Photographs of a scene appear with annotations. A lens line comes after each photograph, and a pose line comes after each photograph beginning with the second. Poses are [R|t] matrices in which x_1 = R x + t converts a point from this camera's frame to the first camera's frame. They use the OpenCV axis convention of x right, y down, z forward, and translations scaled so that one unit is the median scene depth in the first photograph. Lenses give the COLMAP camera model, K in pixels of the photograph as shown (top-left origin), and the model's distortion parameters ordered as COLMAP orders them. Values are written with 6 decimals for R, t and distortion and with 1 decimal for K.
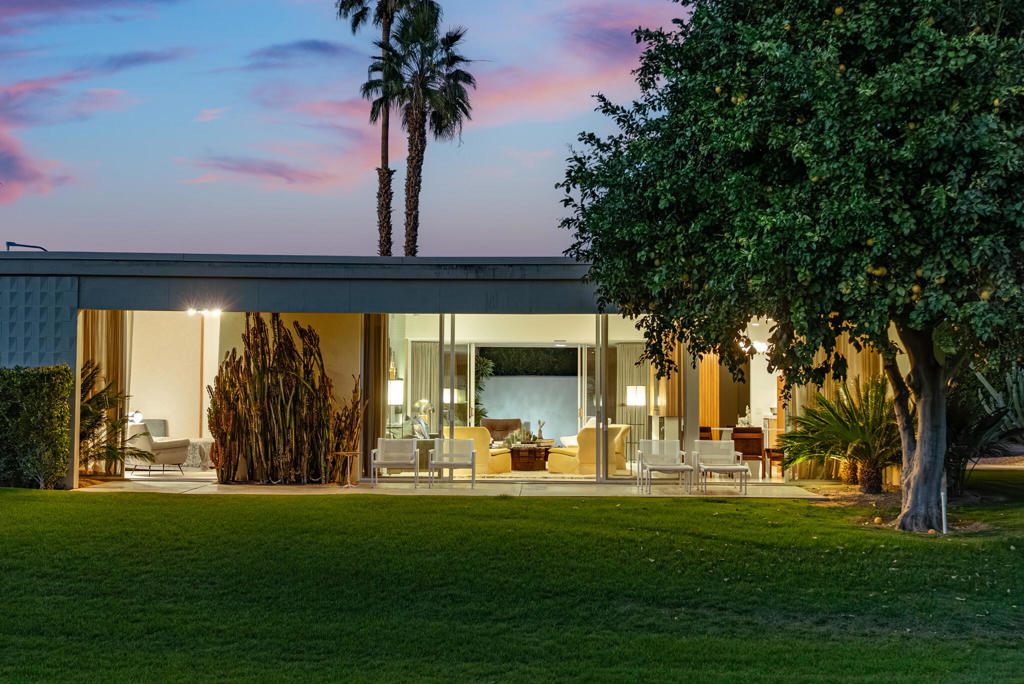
lens RADIAL K [[1411.9, 0, 512.0], [0, 1411.9, 342.0], [0, 0, 1]] dist [0.009308, 0.010043]
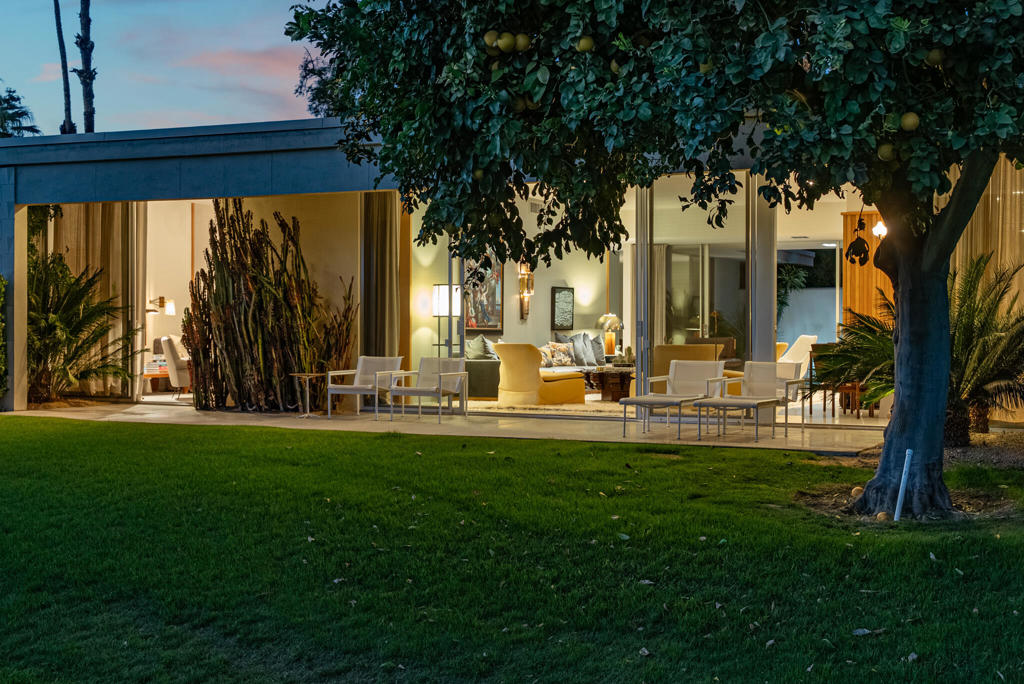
lens RADIAL K [[1411.9, 0, 512.0], [0, 1411.9, 342.0], [0, 0, 1]] dist [0.009308, 0.010043]
pose [[0.897306, 0.001778, -0.441406, 0.330320], [0.019530, 0.998853, 0.043725, 0.027558], [0.440977, -0.047855, 0.896242, 0.333511]]
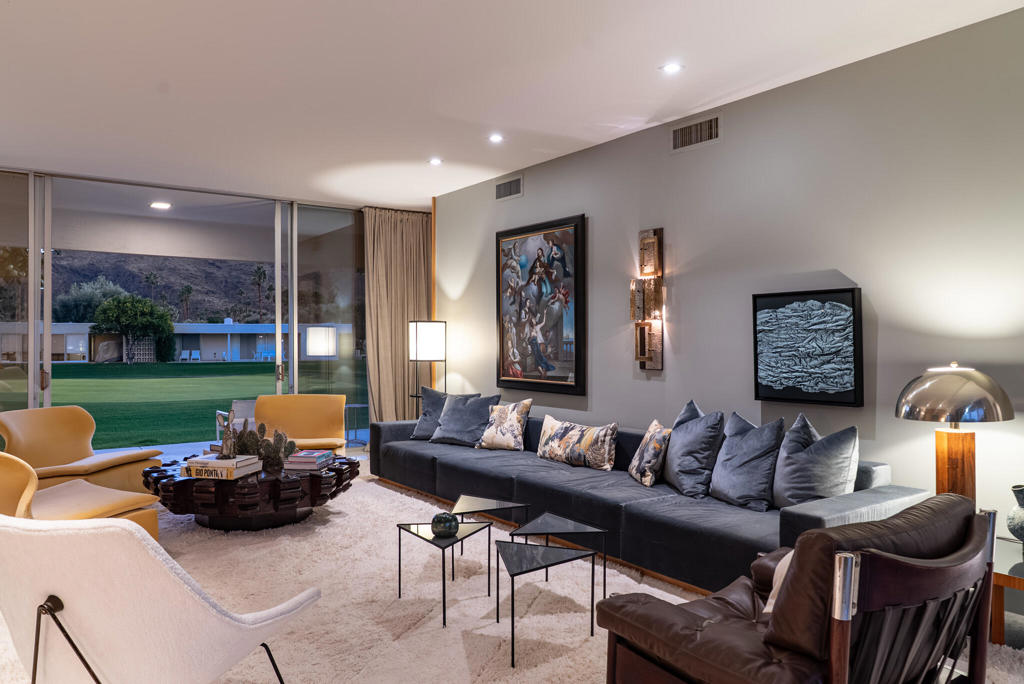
lens RADIAL K [[703.8, 0, 512.0], [0, 703.8, 342.0], [0, 0, 1]] dist [-0.001434, -0.000279]
pose [[-0.789994, -0.001572, -0.613112, 0.089423], [0.024439, 0.999121, -0.034052, 0.053036], [0.612627, -0.041885, -0.789261, 1.409759]]
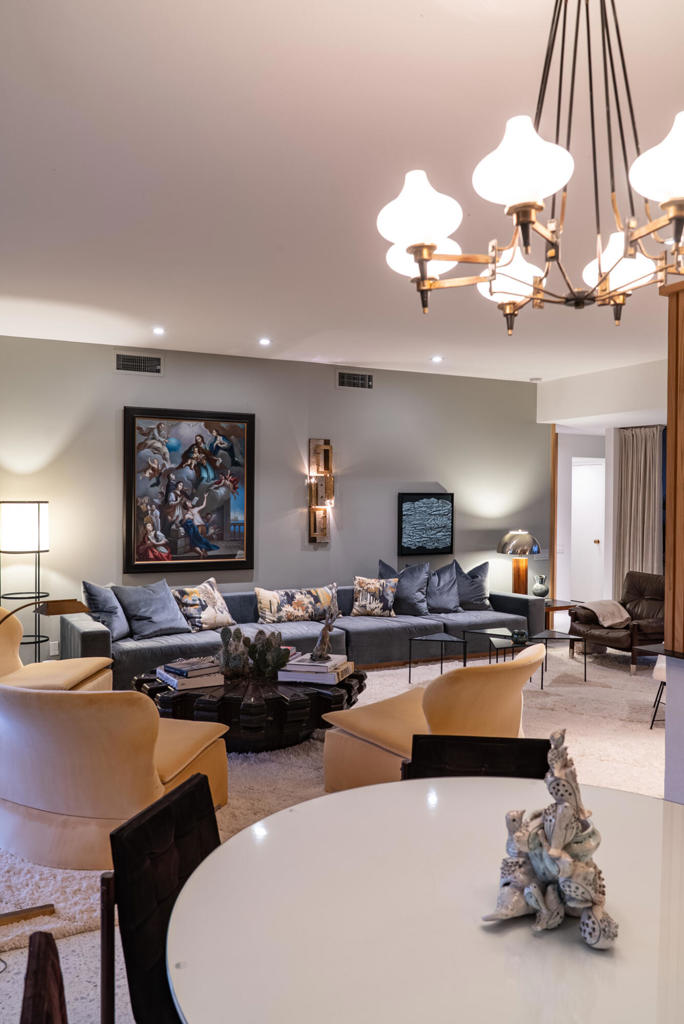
lens RADIAL K [[796.9, 0, 342.0], [0, 796.9, 512.0], [0, 0, 1]] dist [-0.002650, -0.001496]
pose [[0.470298, 0.013082, -0.882411, 0.243036], [0.036421, 0.998751, 0.034218, 0.027640], [0.881756, -0.048231, 0.469234, 1.067180]]
